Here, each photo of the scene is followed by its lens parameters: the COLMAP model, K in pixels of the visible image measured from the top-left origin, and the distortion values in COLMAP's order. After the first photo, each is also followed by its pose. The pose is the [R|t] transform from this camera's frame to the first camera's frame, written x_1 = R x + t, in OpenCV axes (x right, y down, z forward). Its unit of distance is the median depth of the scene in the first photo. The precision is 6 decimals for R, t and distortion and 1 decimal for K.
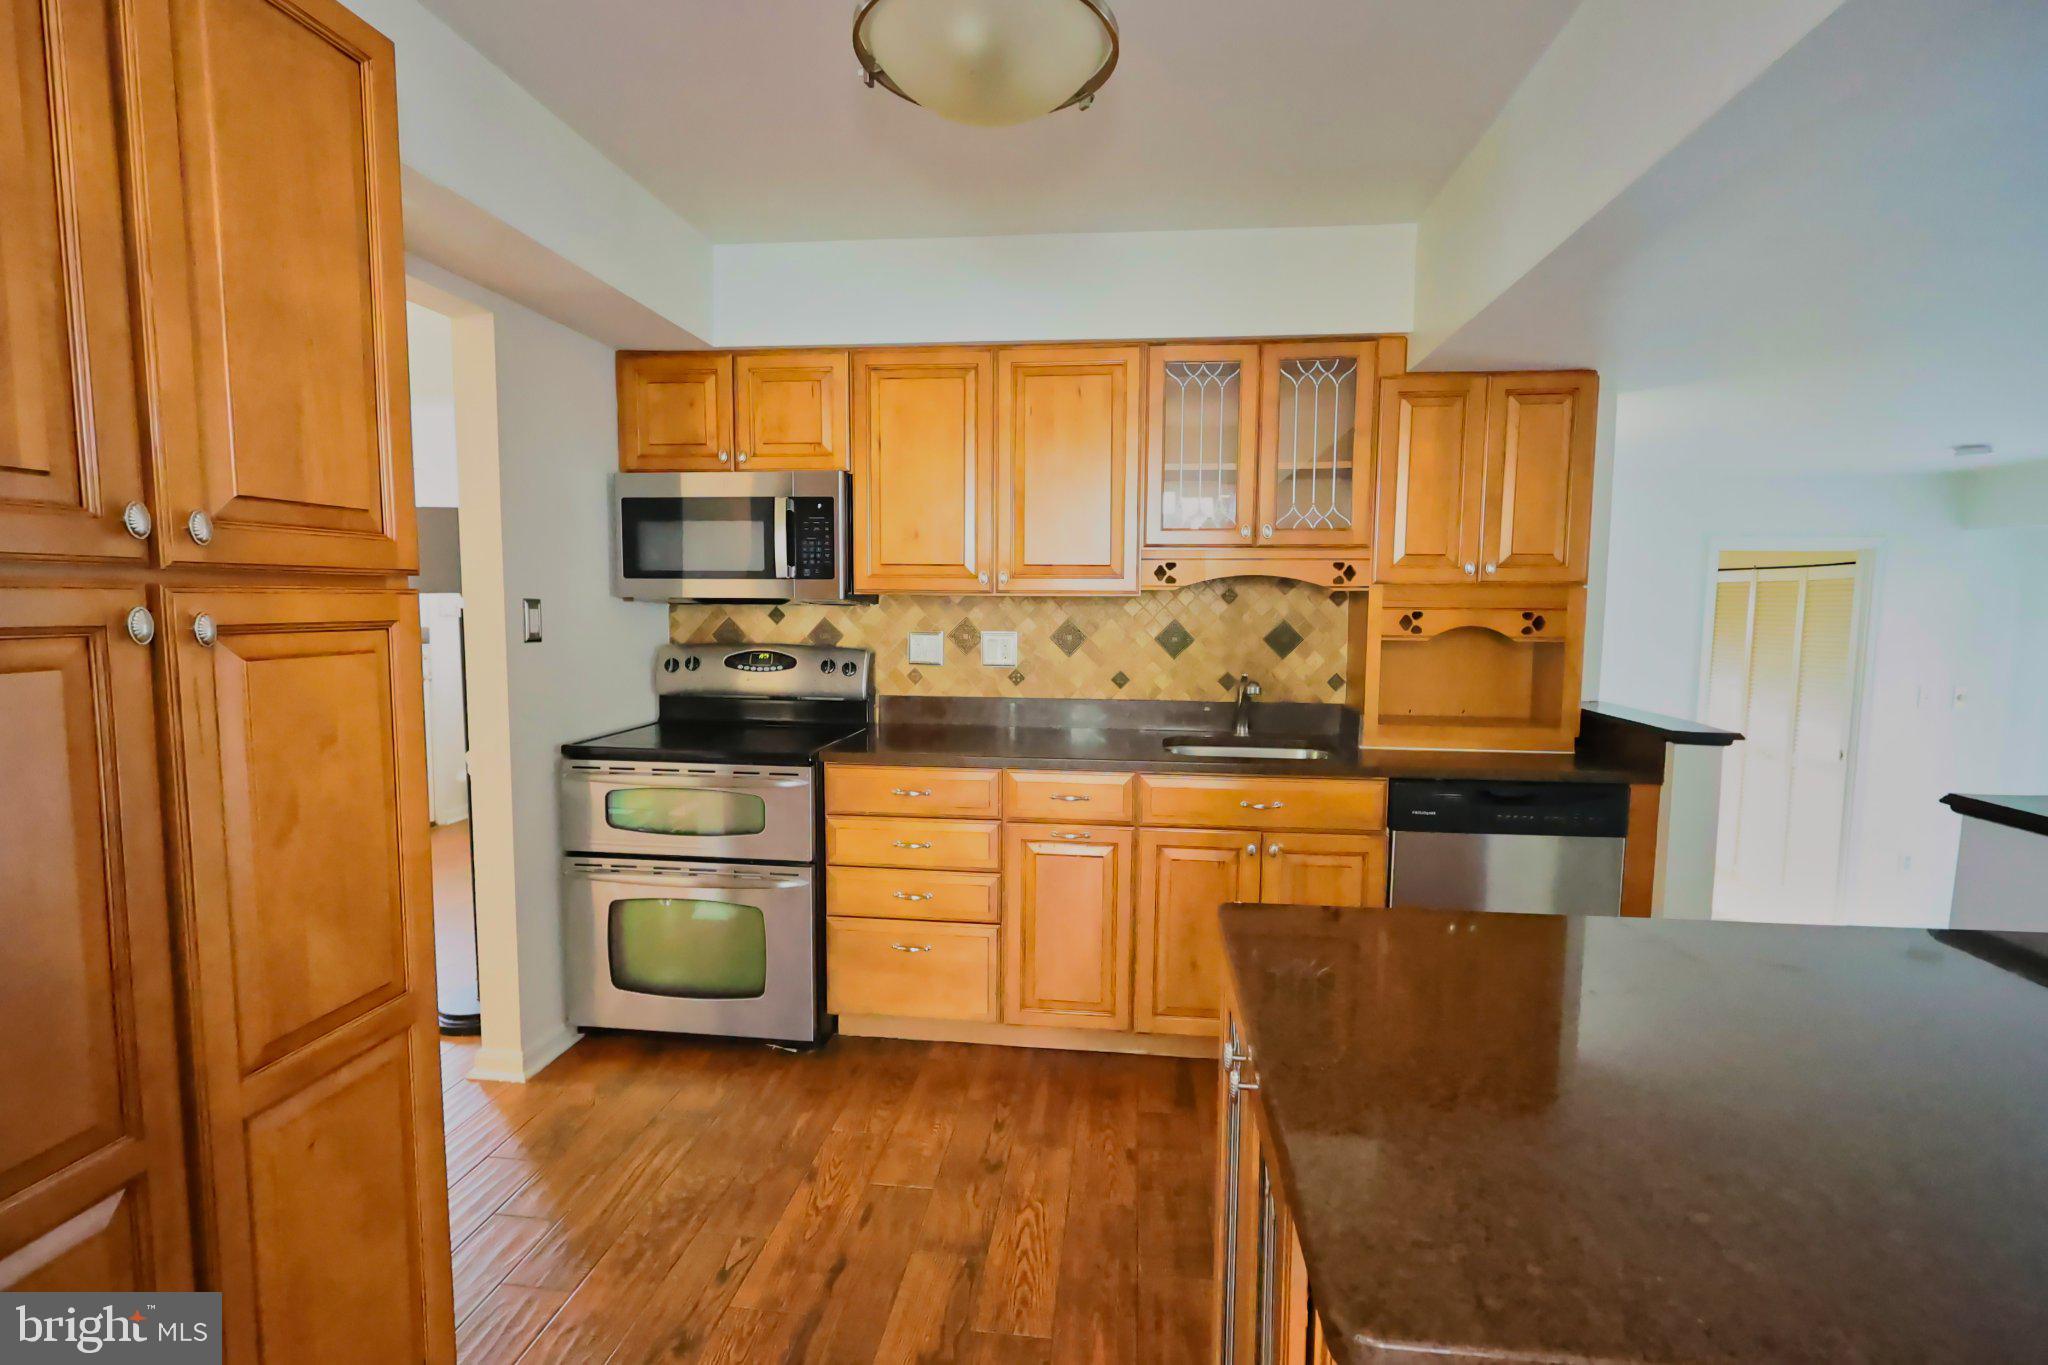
lens RADIAL K [[948.4, 0, 1029.8], [0, 948.4, 683.3], [0, 0, 1]] dist [-0.002503, 0.000937]
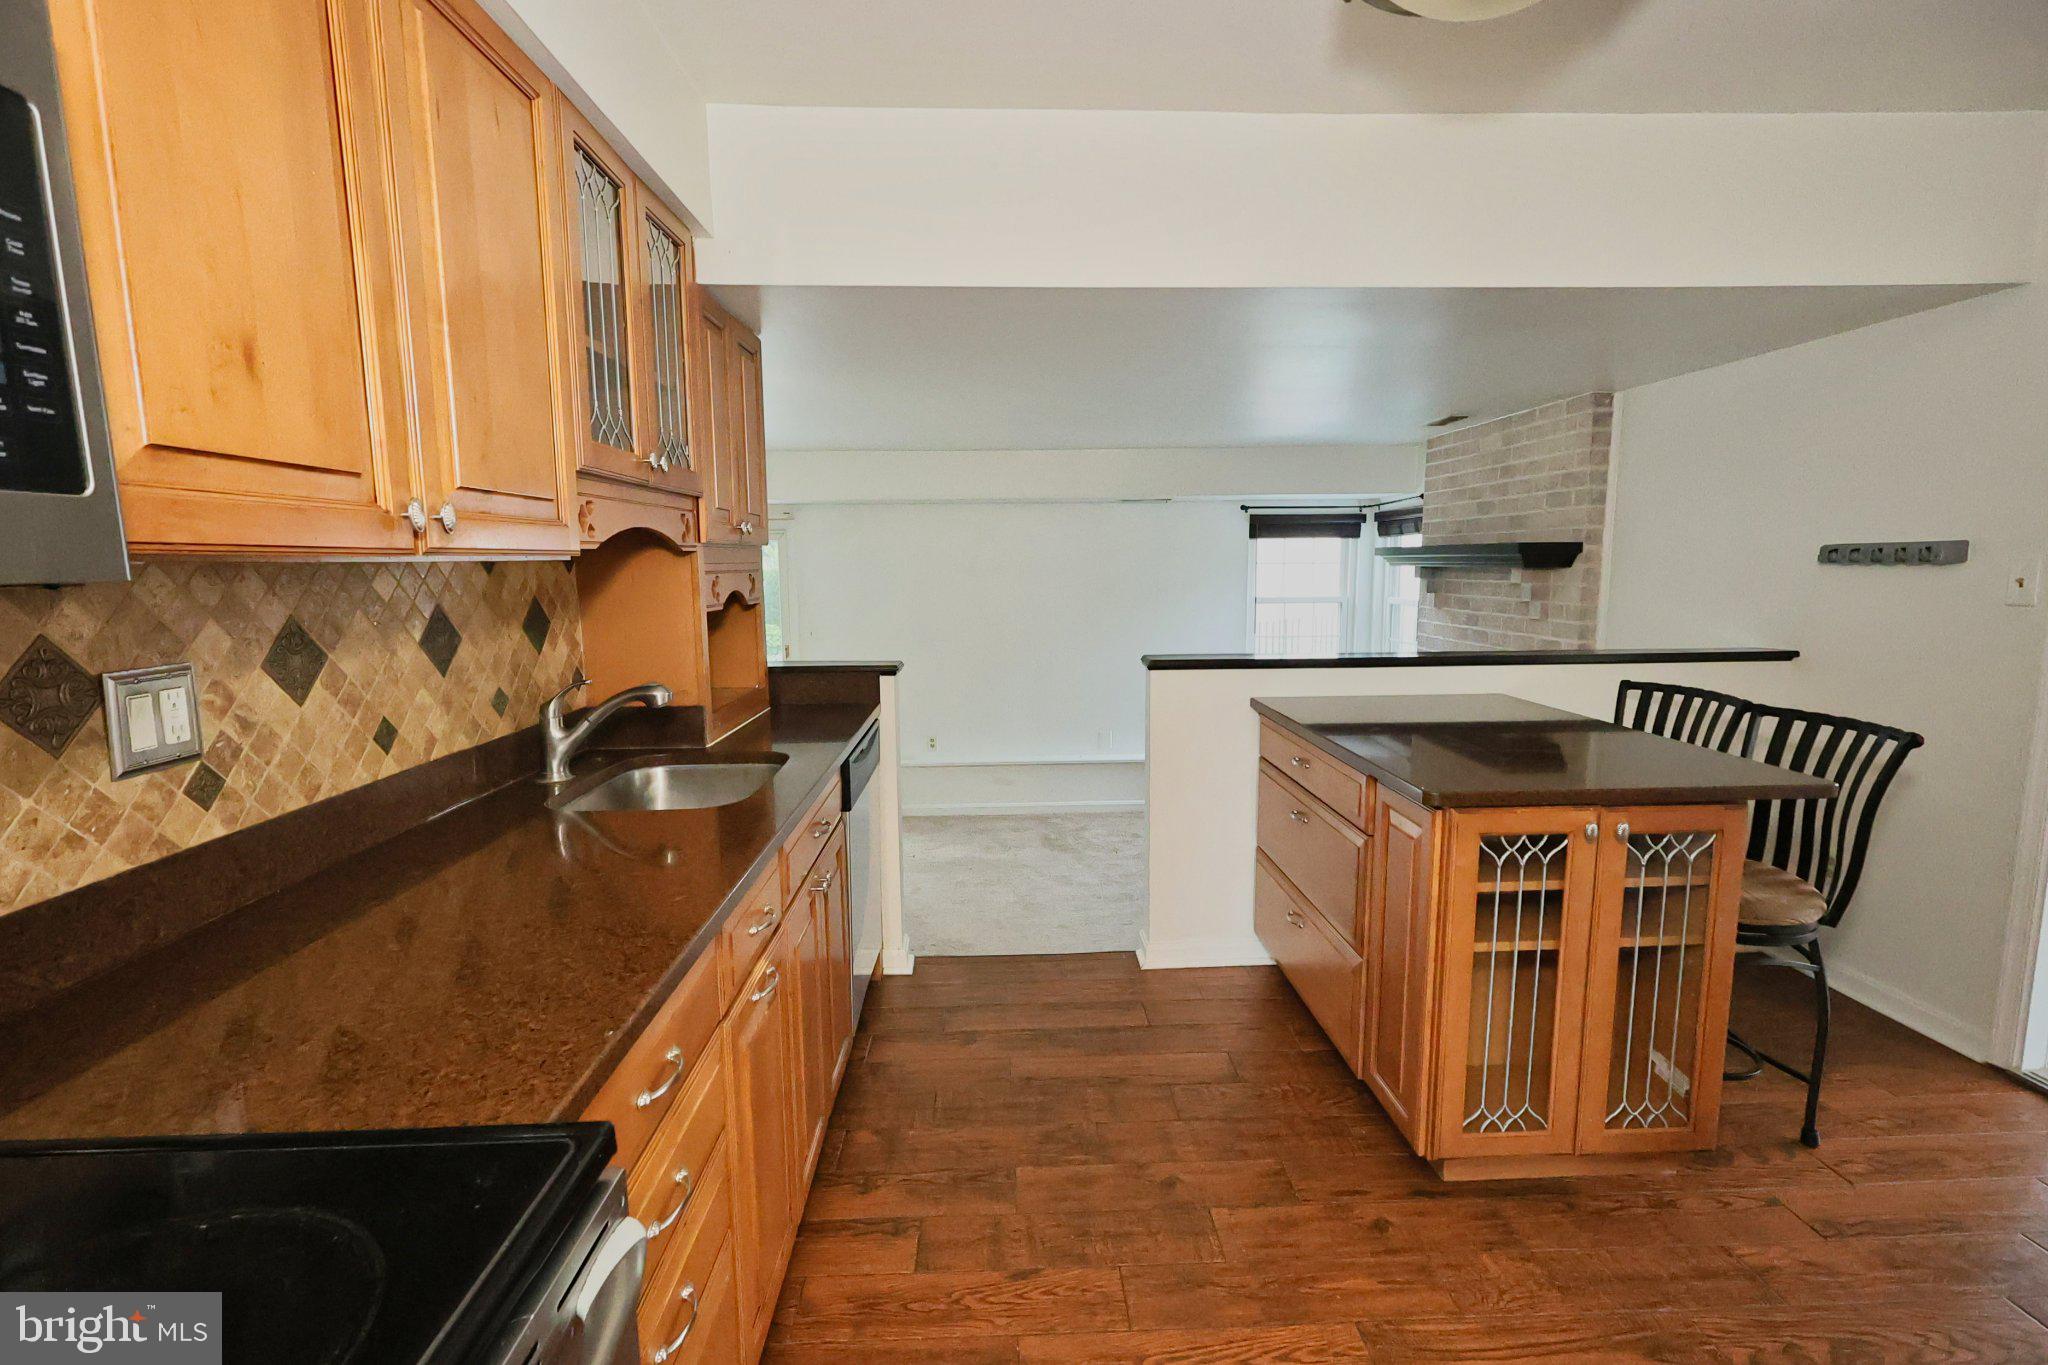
lens RADIAL K [[938.6, 0, 1031.3], [0, 938.6, 686.5], [0, 0, 1]] dist [-0.004707, 0.001593]
pose [[-0.153260, -0.139296, 0.978319, -0.422413], [0.093511, 0.983528, 0.154687, -0.072110], [-0.983751, 0.115191, -0.137710, 0.750968]]
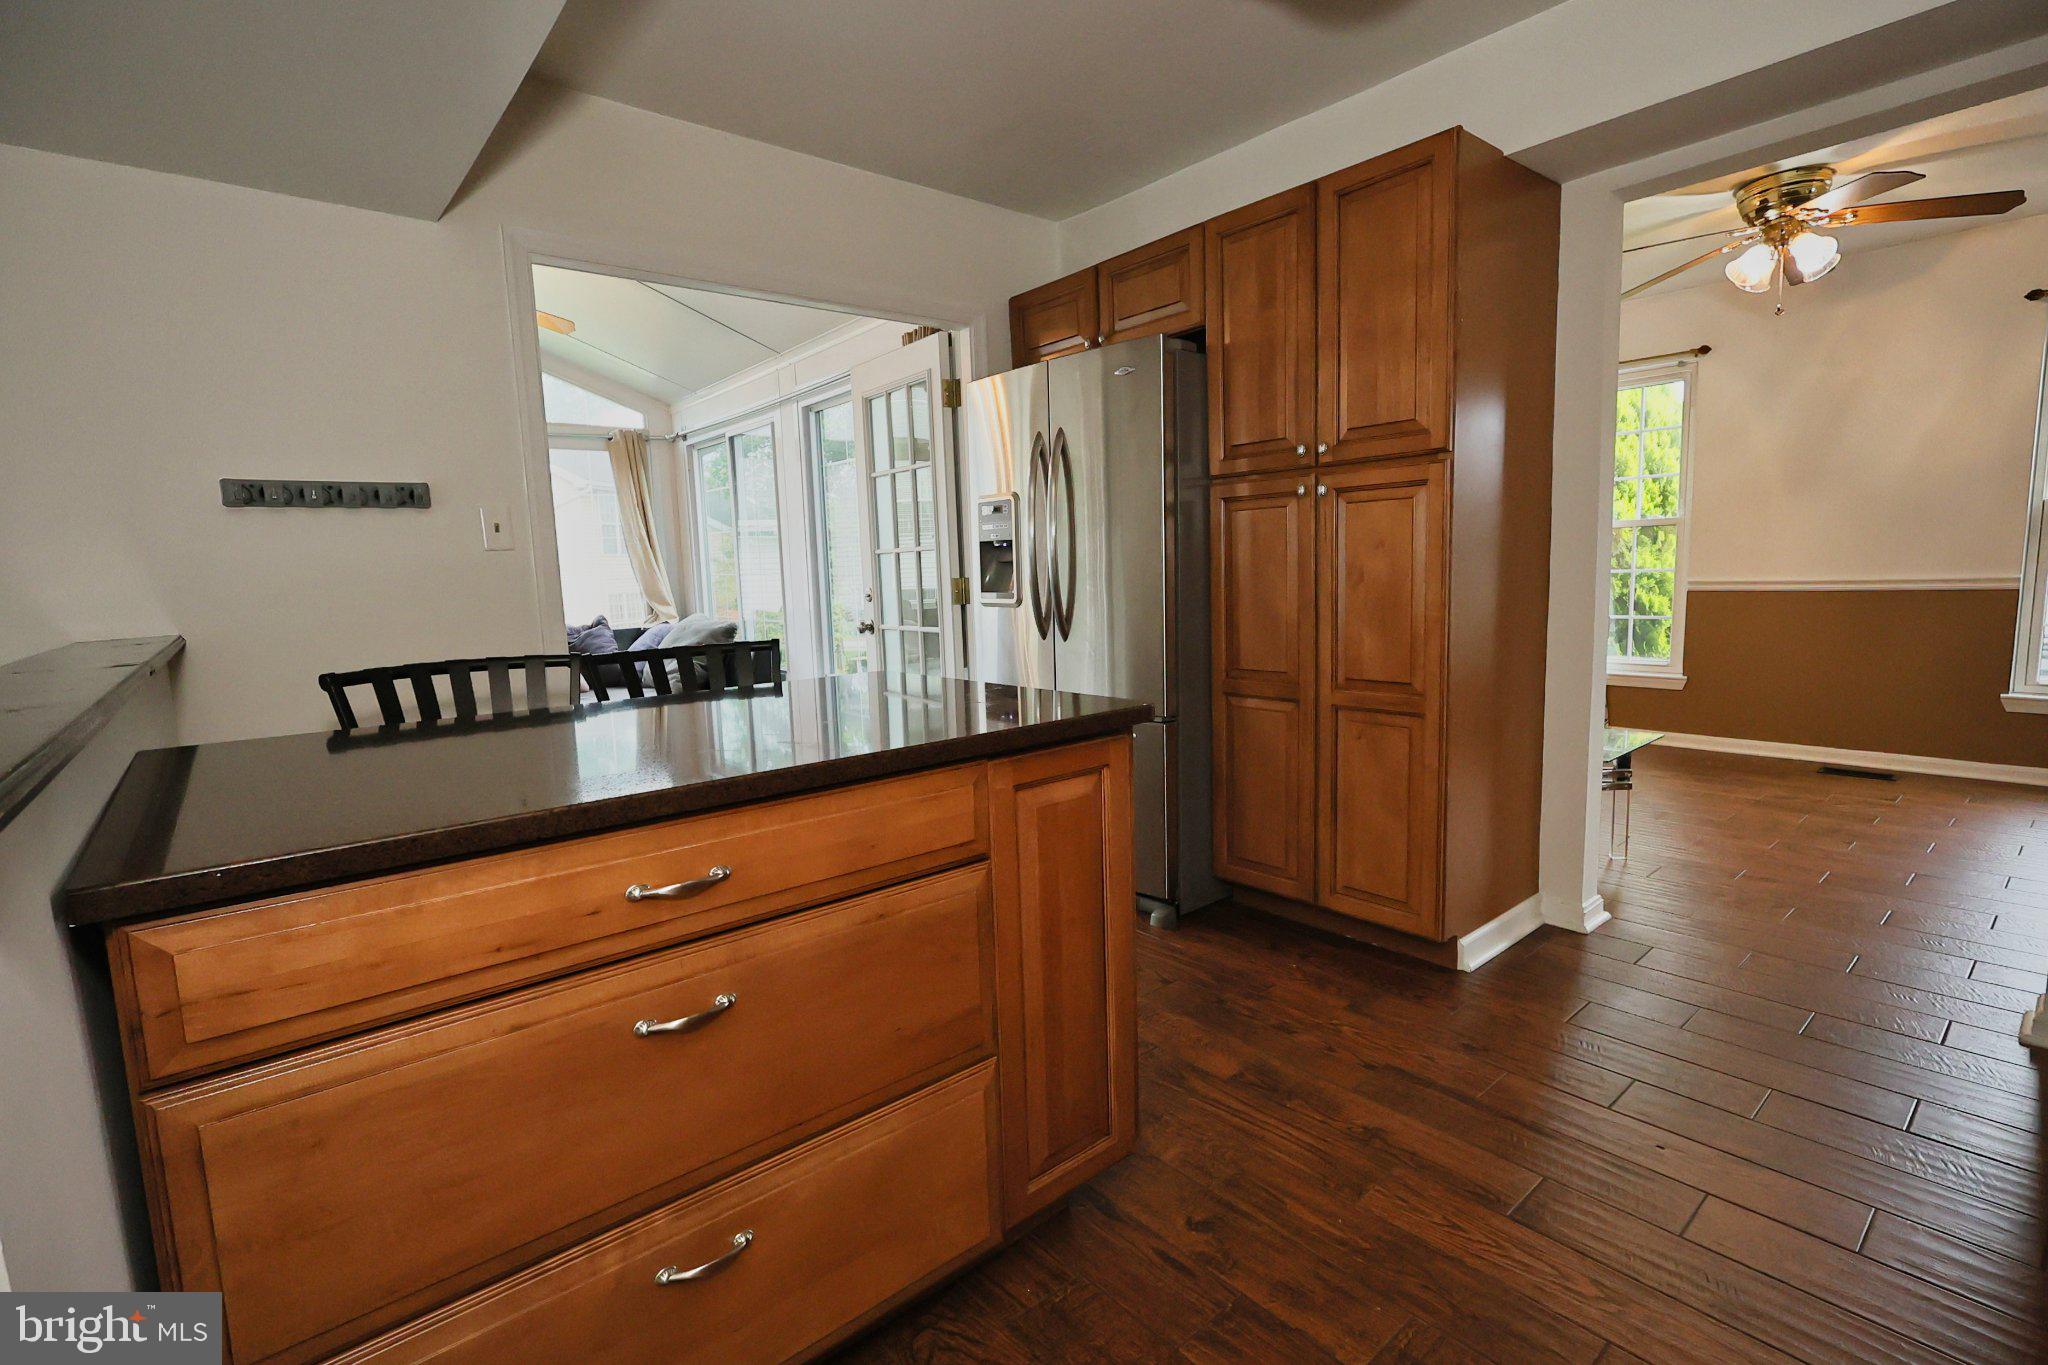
lens RADIAL K [[948.4, 0, 1029.8], [0, 948.4, 683.3], [0, 0, 1]] dist [-0.002503, 0.000937]
pose [[-0.683667, 0.106284, -0.722014, 0.484120], [-0.036898, 0.983039, 0.179646, 0.006698], [0.728861, 0.149459, -0.668149, 0.722150]]
